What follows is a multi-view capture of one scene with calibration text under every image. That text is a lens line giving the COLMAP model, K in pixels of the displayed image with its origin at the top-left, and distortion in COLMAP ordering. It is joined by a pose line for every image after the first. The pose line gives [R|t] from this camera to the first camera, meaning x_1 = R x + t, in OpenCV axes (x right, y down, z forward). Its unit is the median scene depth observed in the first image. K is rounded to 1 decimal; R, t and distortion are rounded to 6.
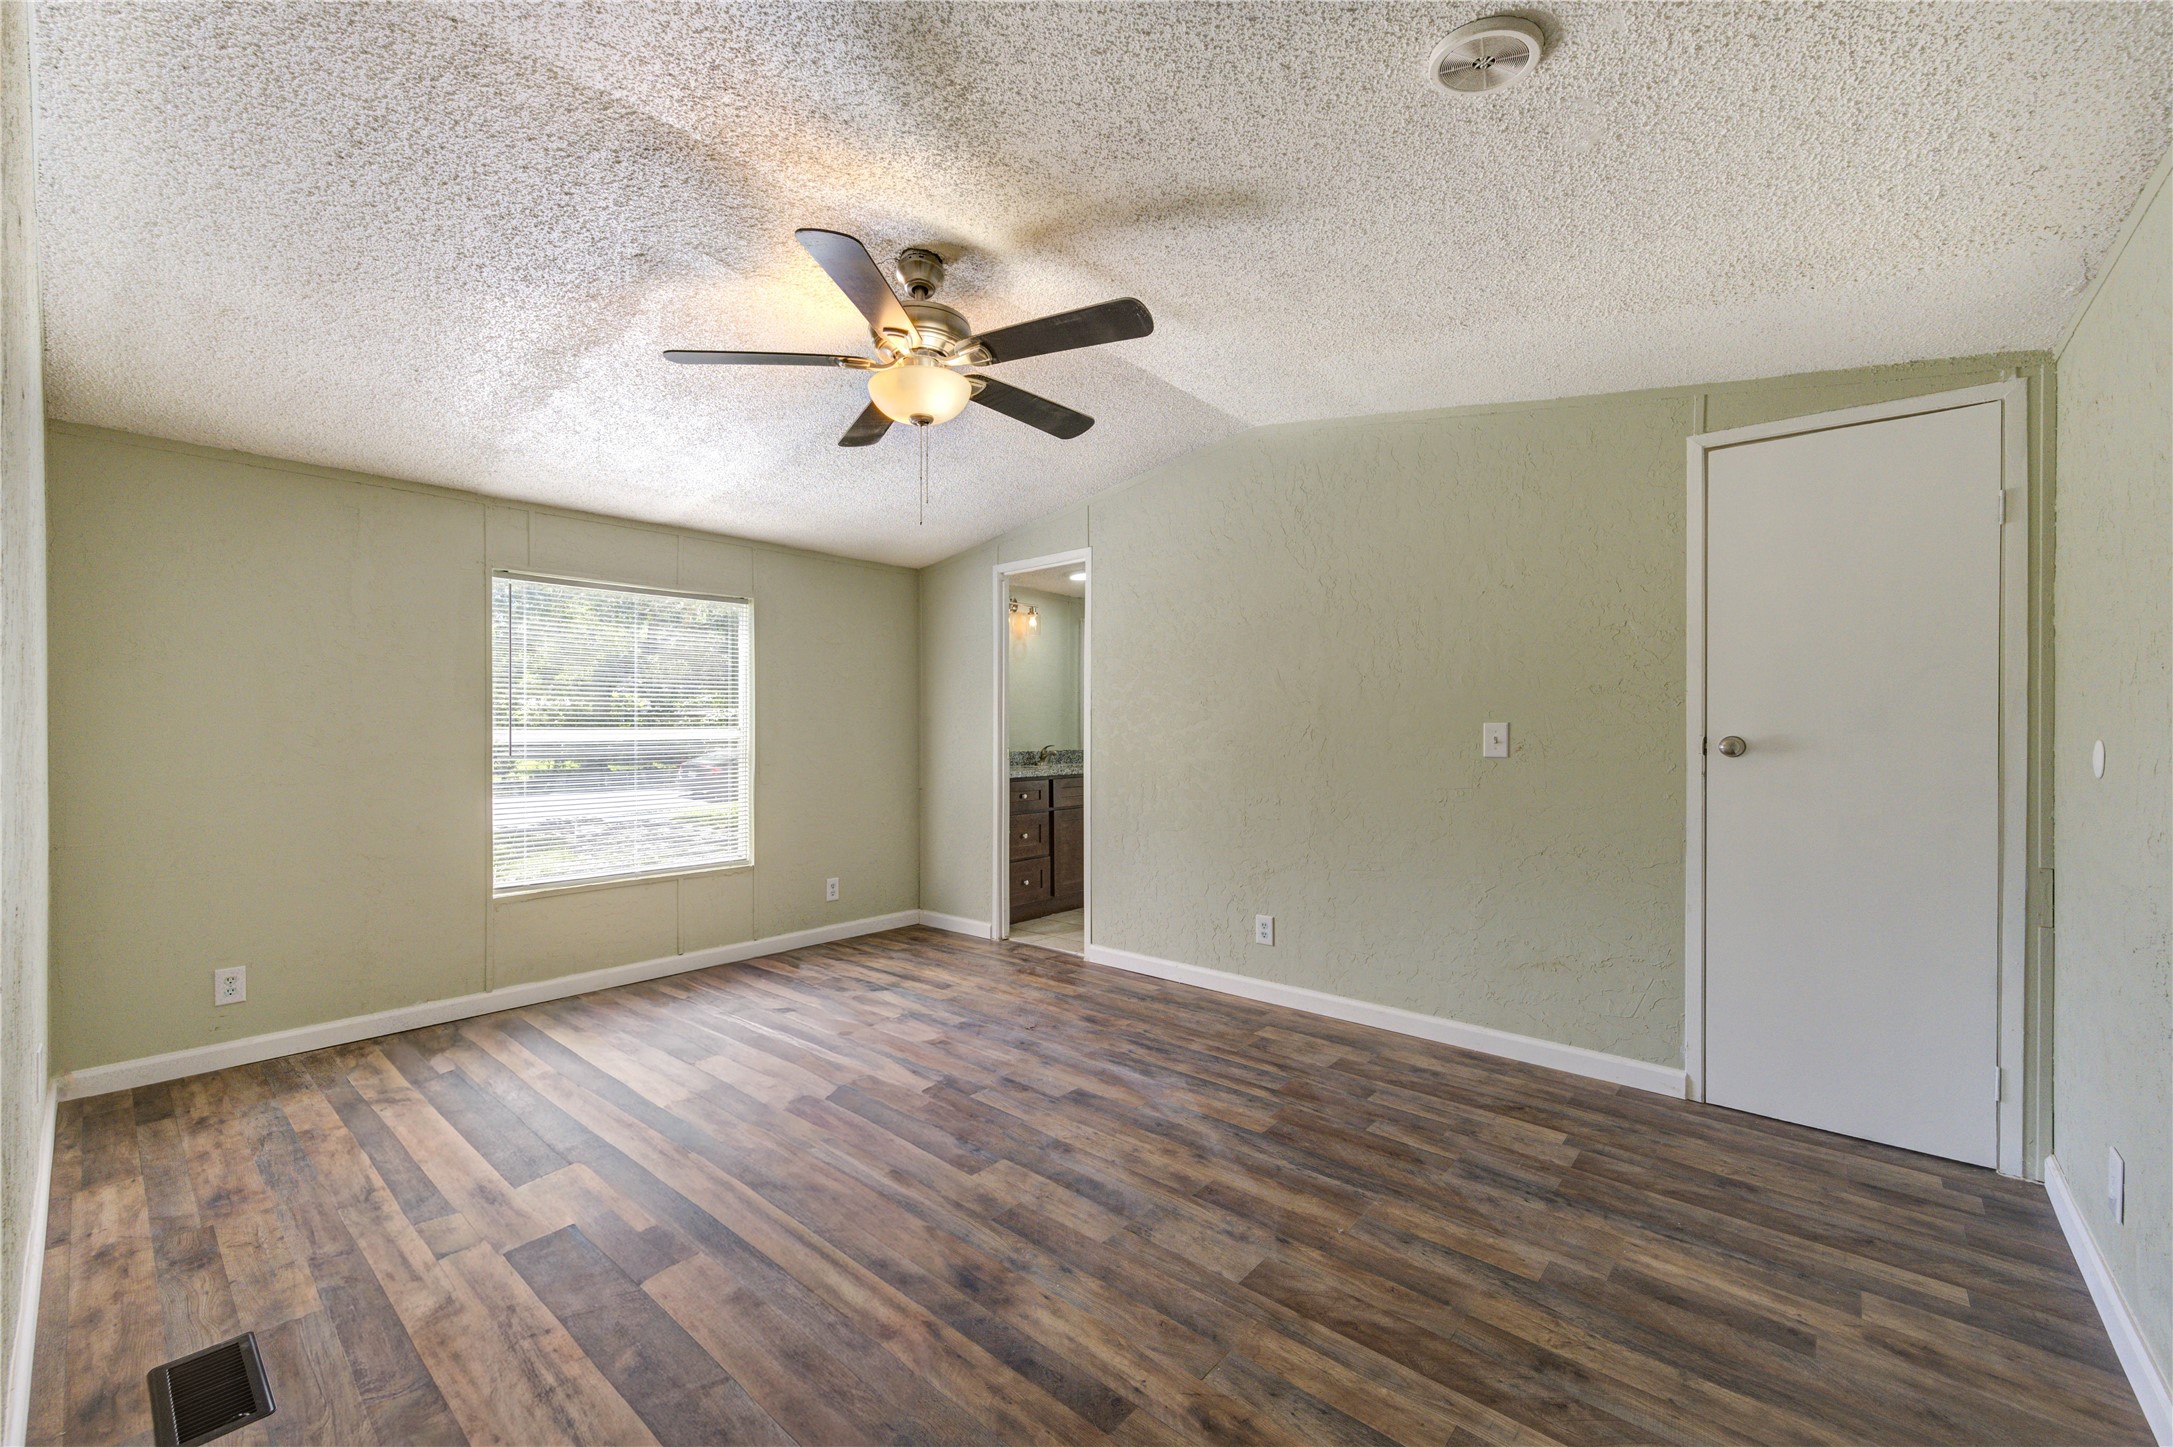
lens RADIAL K [[882.3, 0, 1005.7], [0, 882.3, 732.0], [0, 0, 1]] dist [0.001132, 0.000095]
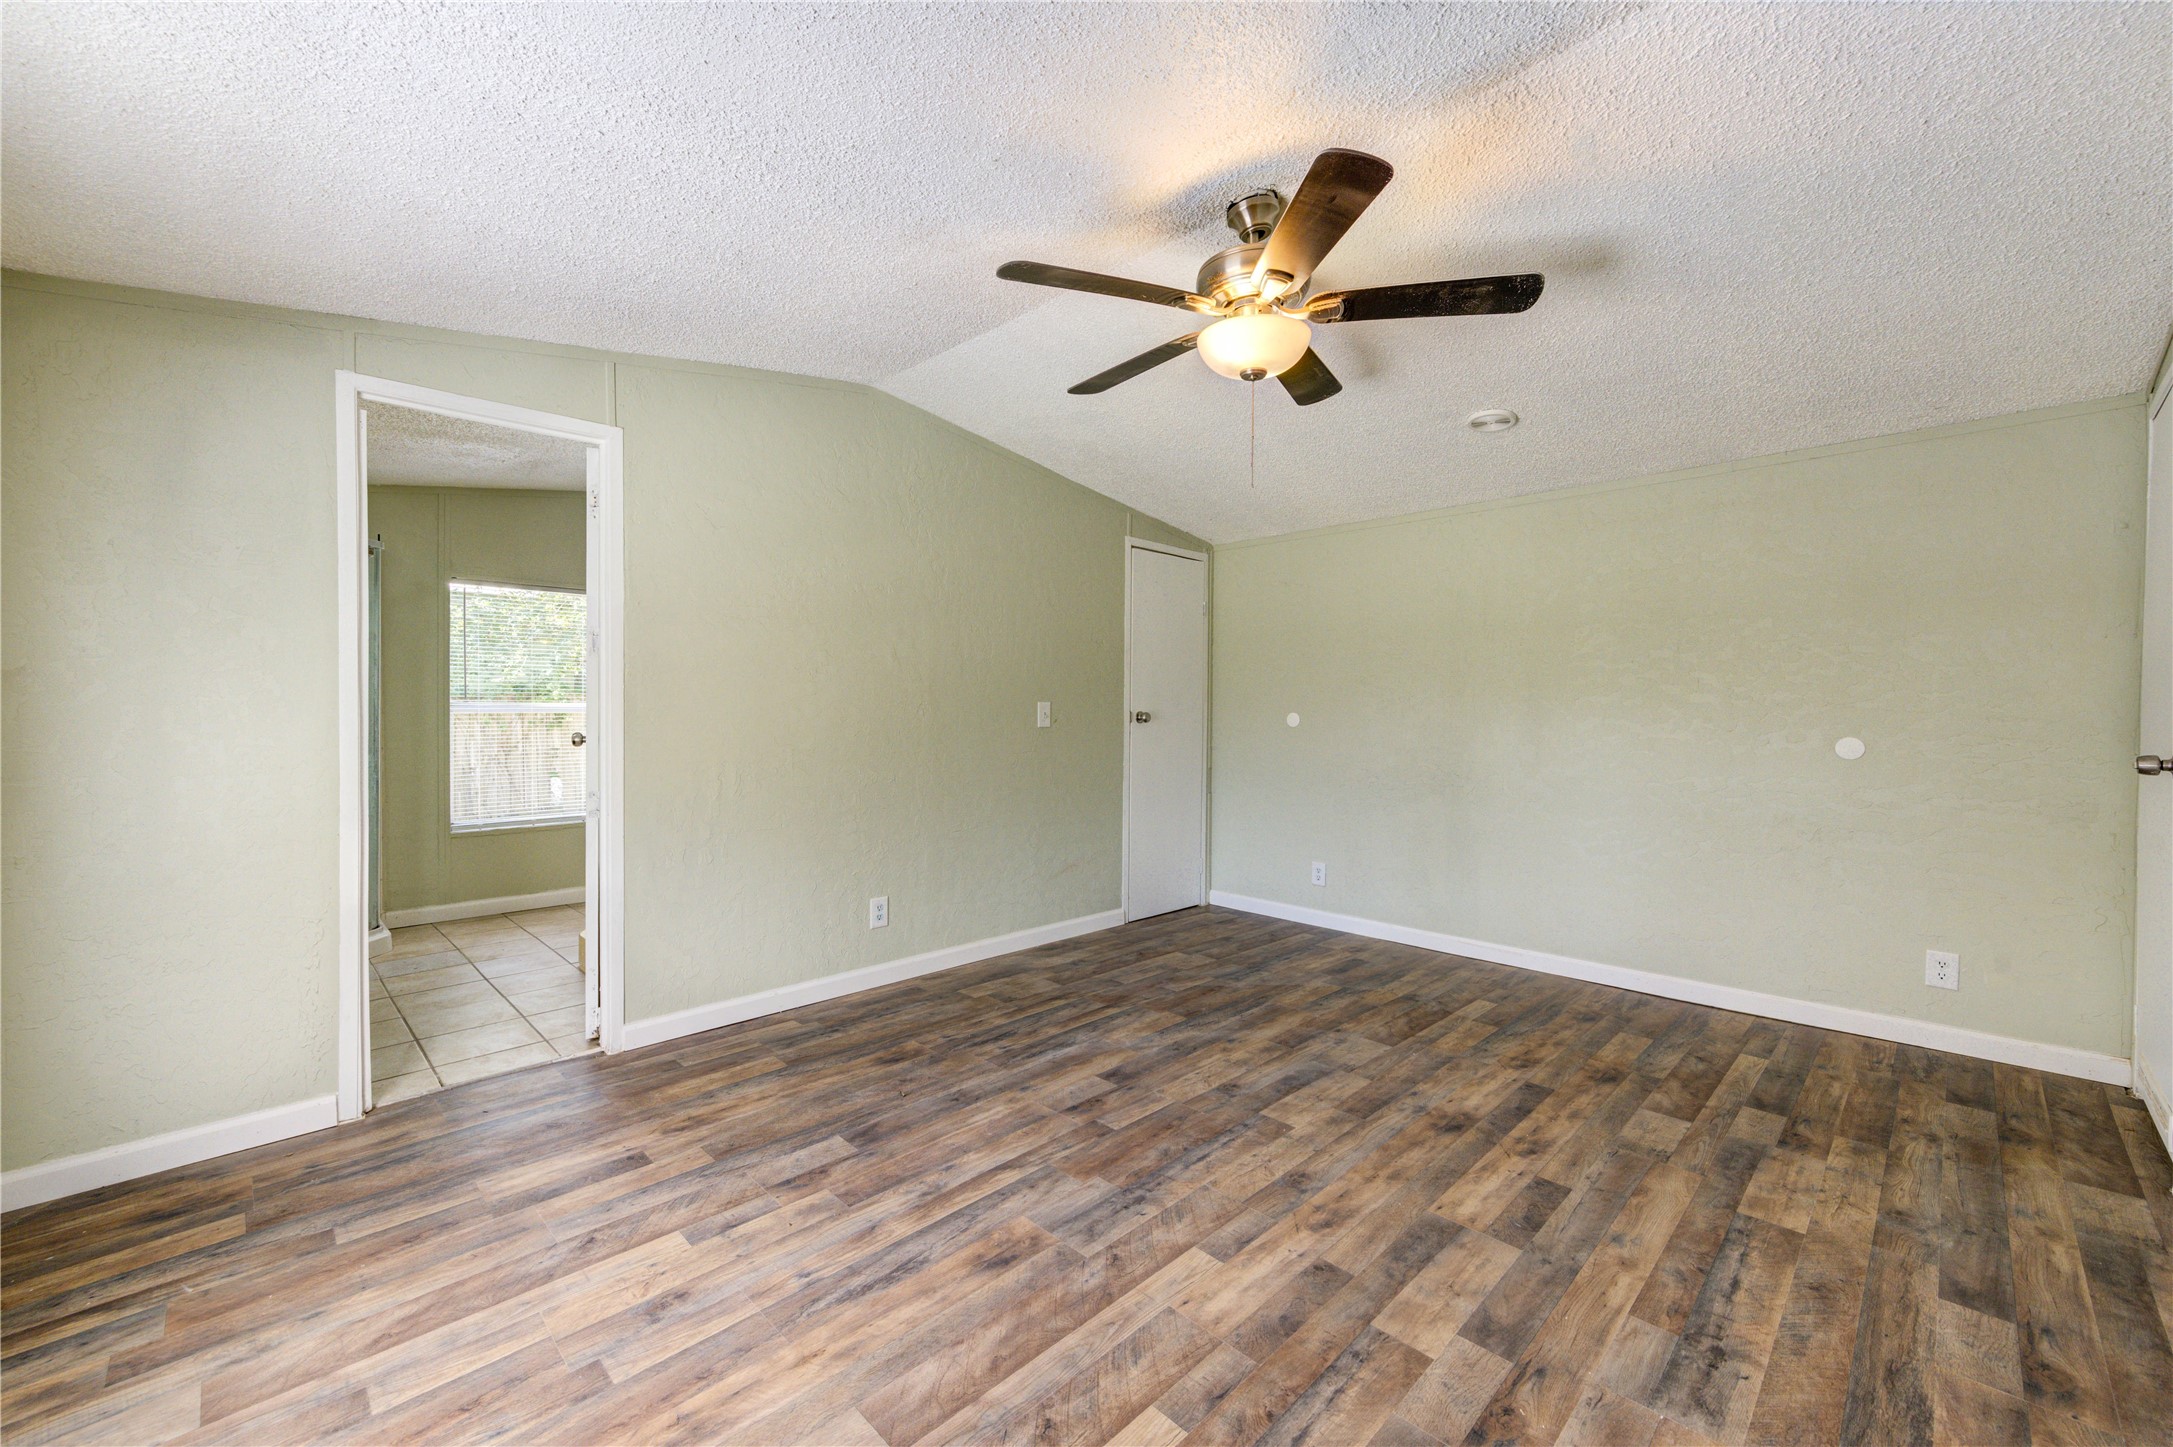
lens RADIAL K [[882.9, 0, 1086.5], [0, 882.9, 723.5], [0, 0, 1]] dist [0.001513, -0.000157]
pose [[0.011752, -0.016676, 0.999792, -0.960390], [-0.001237, 0.999860, 0.016692, -0.000361], [-0.999930, -0.001433, 0.011730, 1.087414]]
